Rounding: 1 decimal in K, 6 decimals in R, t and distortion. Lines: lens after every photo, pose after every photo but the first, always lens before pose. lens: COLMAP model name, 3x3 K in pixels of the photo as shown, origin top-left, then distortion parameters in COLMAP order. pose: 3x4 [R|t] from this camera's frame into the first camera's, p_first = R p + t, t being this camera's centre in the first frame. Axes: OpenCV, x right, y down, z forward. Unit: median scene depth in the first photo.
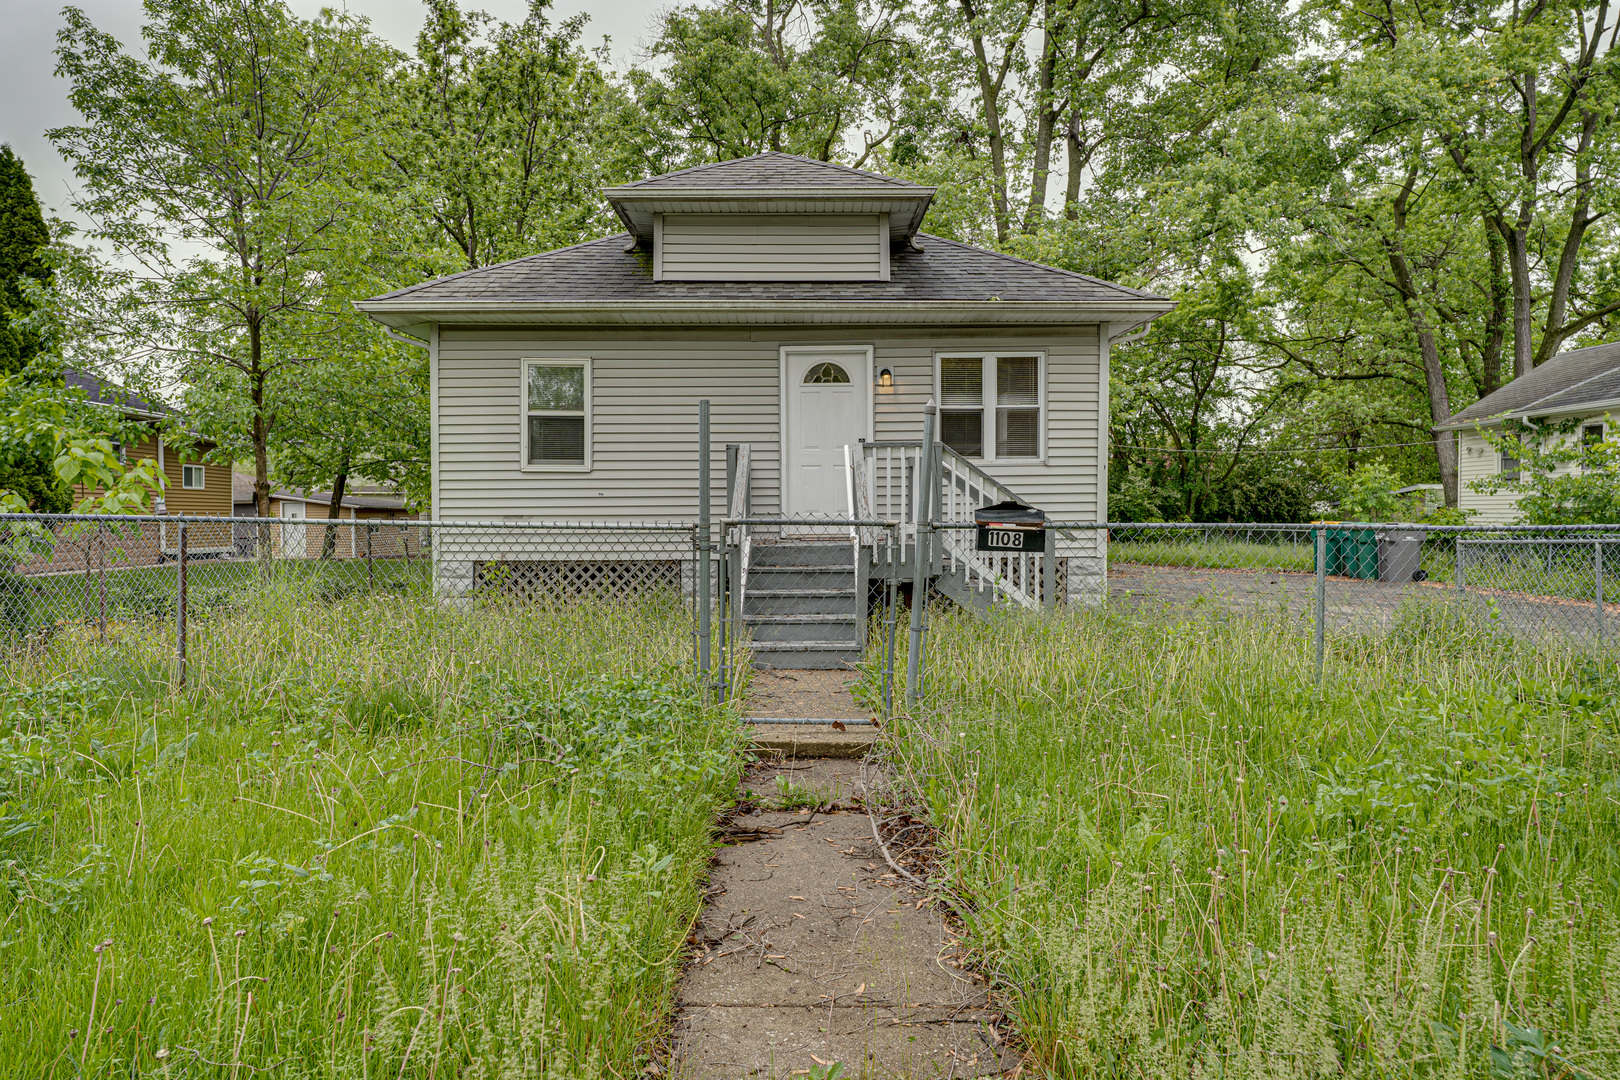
lens RADIAL K [[1018.7, 0, 810.0], [0, 1018.7, 540.0], [0, 0, 1]] dist [0.046074, 0.000613]
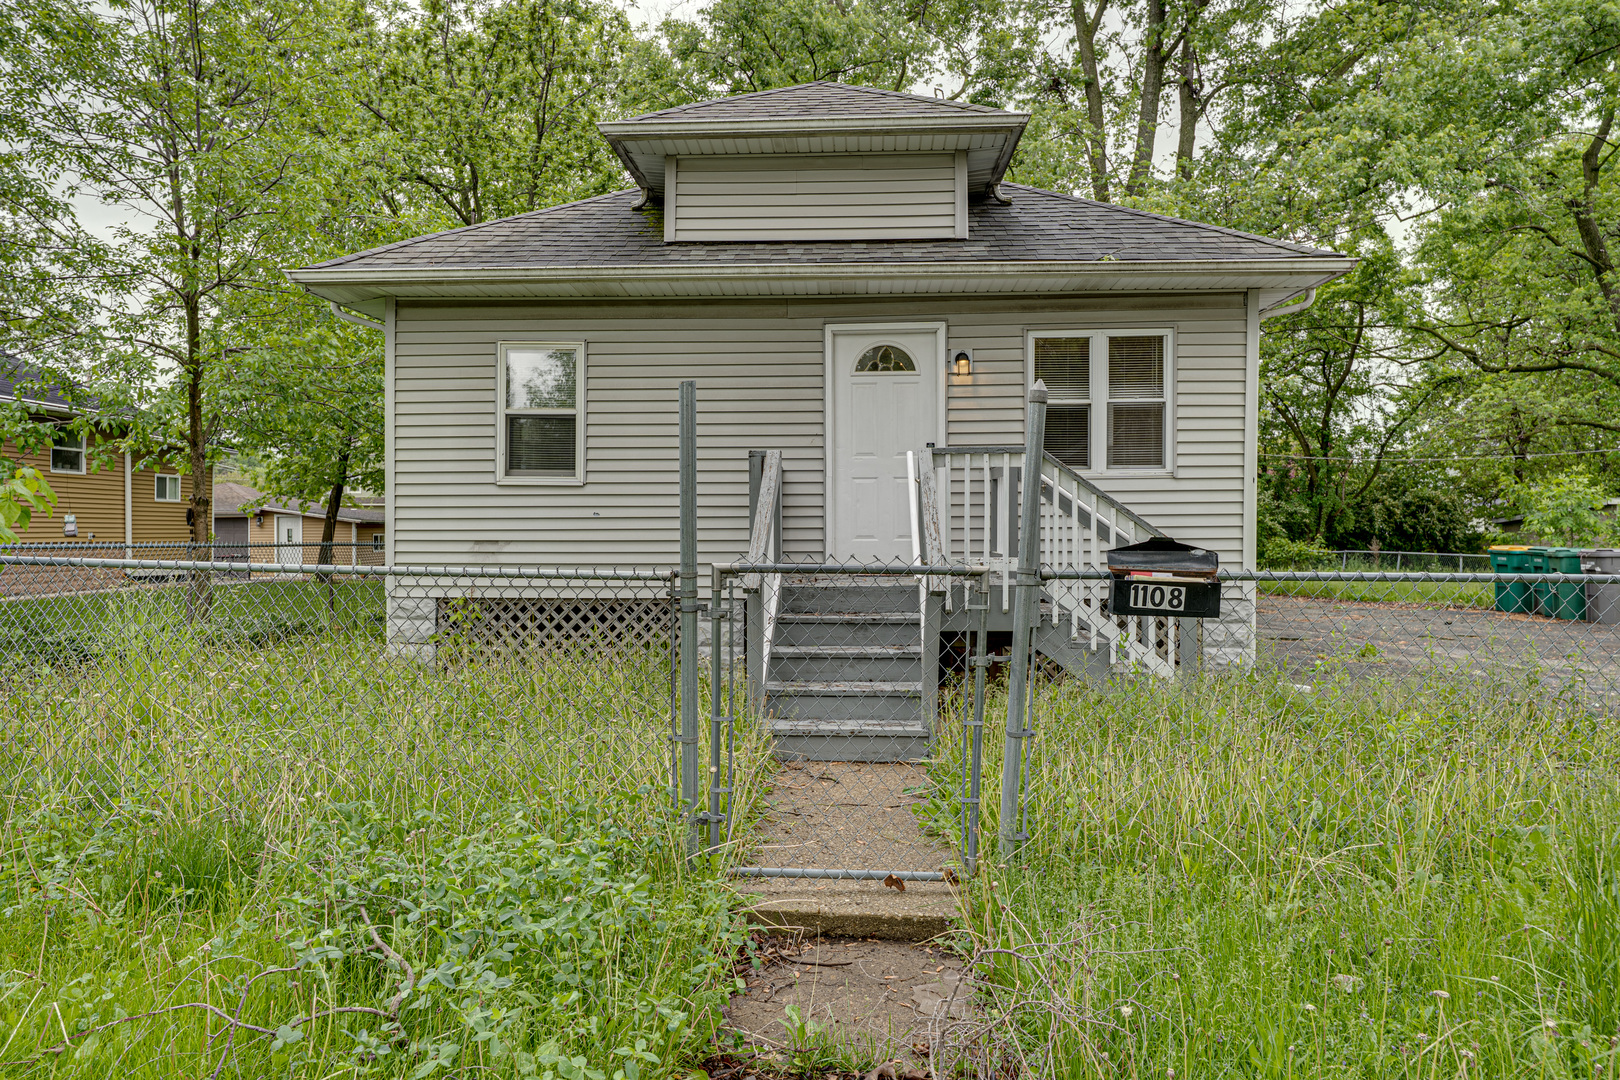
lens RADIAL K [[1018.7, 0, 810.0], [0, 1018.7, 540.0], [0, 0, 1]] dist [0.046074, 0.000613]
pose [[0.997909, 0.005272, -0.064412, 0.009389], [-0.005716, 0.999961, -0.006699, -0.018992], [0.064374, 0.007054, 0.997901, 0.210008]]
